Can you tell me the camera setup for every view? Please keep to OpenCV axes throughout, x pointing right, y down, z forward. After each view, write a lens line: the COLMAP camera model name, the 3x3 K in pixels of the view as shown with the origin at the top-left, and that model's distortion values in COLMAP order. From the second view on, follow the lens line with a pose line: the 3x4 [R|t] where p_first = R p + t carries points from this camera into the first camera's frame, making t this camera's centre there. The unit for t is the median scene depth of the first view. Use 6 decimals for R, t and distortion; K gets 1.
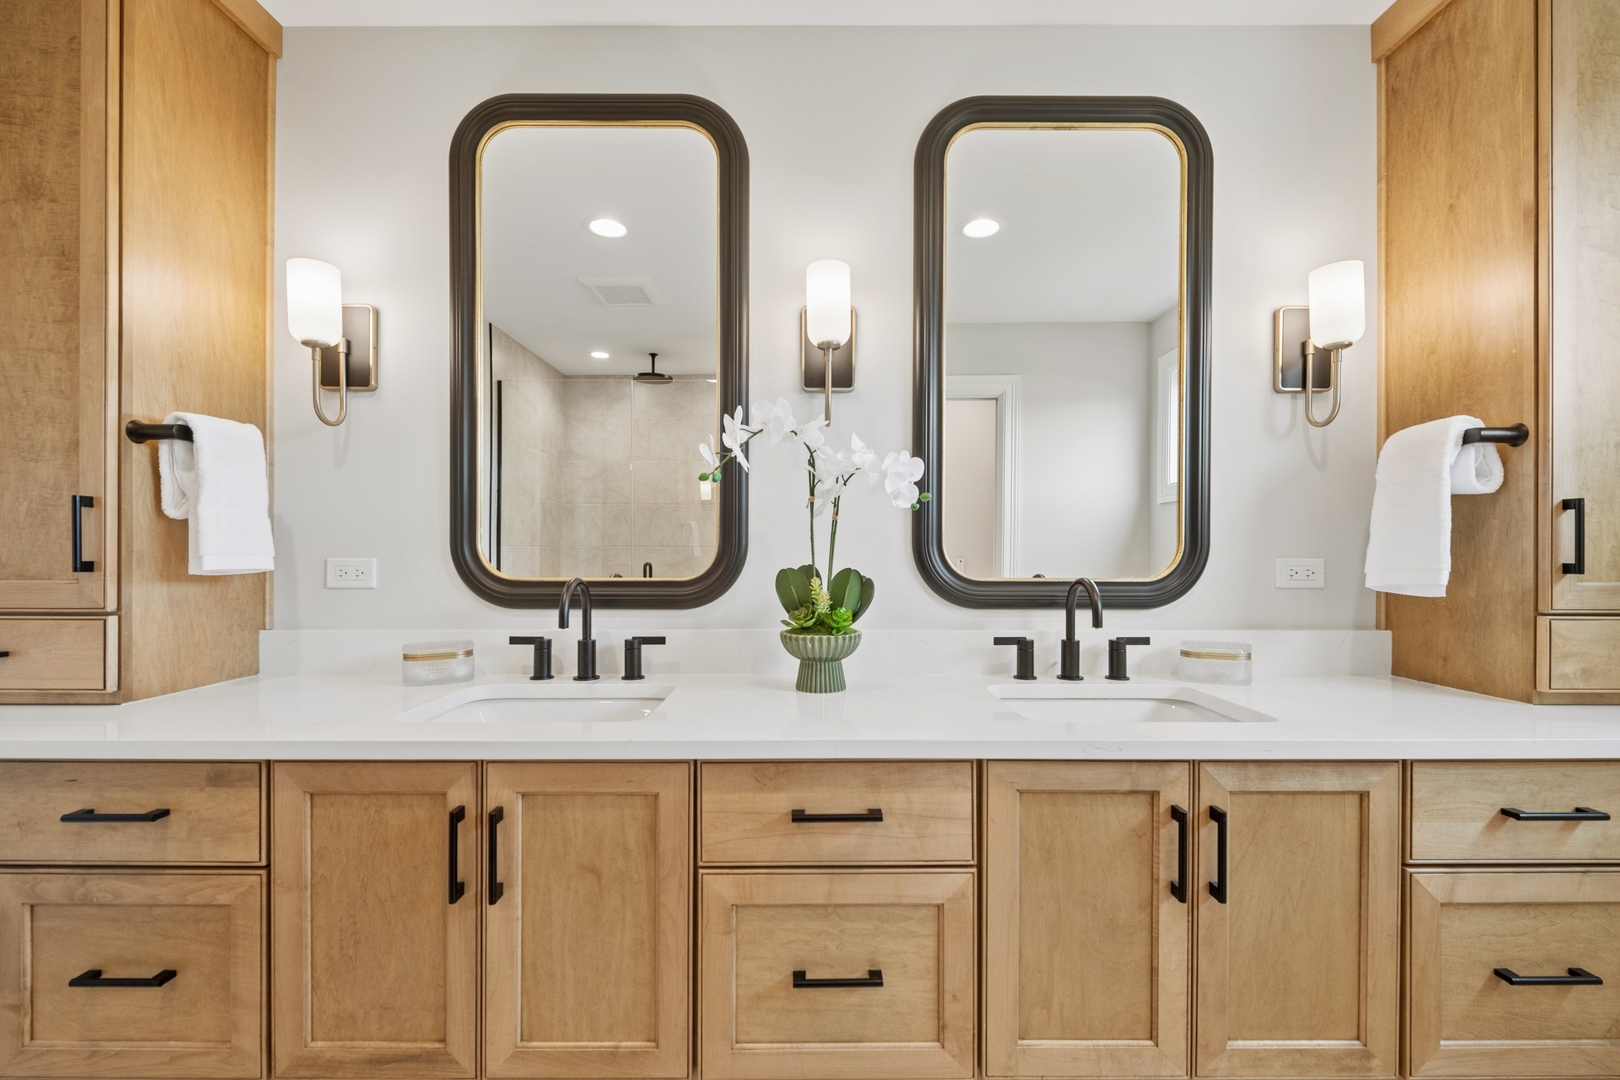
lens RADIAL K [[704.2, 0, 814.6], [0, 704.2, 543.0], [0, 0, 1]] dist [0.001165, -0.001311]
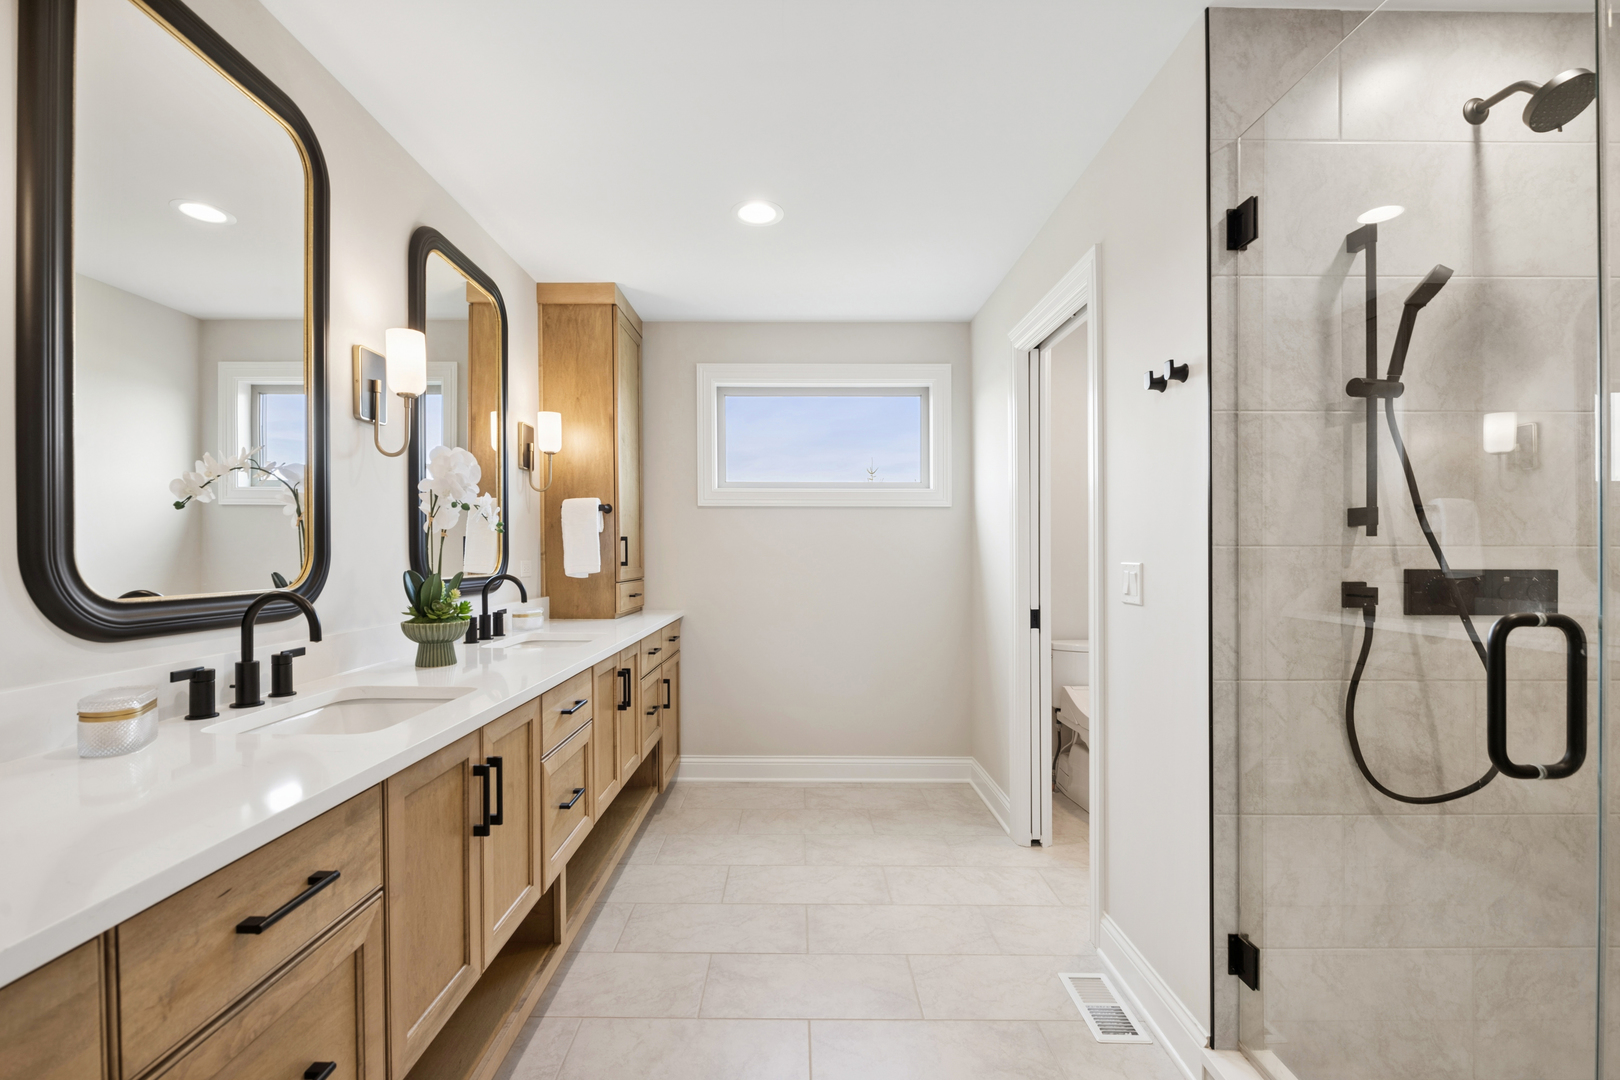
lens RADIAL K [[714.7, 0, 813.7], [0, 714.7, 554.3], [0, 0, 1]] dist [0.000570, -0.004184]
pose [[-0.021659, -0.002379, 0.999763, -1.475737], [-0.006509, 0.999976, 0.002238, -0.006979], [-0.999744, -0.006459, -0.021674, 0.351738]]
